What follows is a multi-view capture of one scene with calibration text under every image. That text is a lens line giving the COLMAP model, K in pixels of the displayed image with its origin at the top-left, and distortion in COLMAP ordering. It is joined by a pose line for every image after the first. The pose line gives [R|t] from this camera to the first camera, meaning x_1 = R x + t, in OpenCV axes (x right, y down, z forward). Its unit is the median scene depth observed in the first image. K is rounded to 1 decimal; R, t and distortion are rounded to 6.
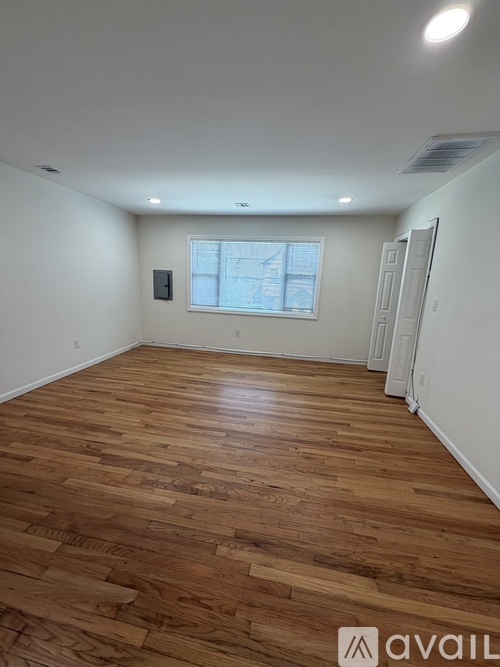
lens RADIAL K [[264.2, 0, 249.8], [0, 264.2, 332.5], [0, 0, 1]] dist [-0.000080, -0.000399]
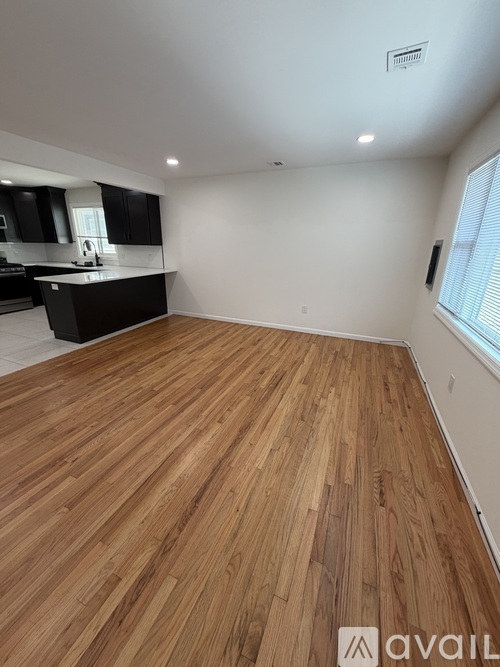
lens RADIAL K [[264.2, 0, 249.4], [0, 264.2, 331.0], [0, 0, 1]] dist [-0.000080, -0.000399]
pose [[-0.220372, 0.260143, -0.940086, 0.628226], [-0.225560, 0.924066, 0.308585, -0.210763], [0.948978, 0.280050, -0.144961, 1.172958]]
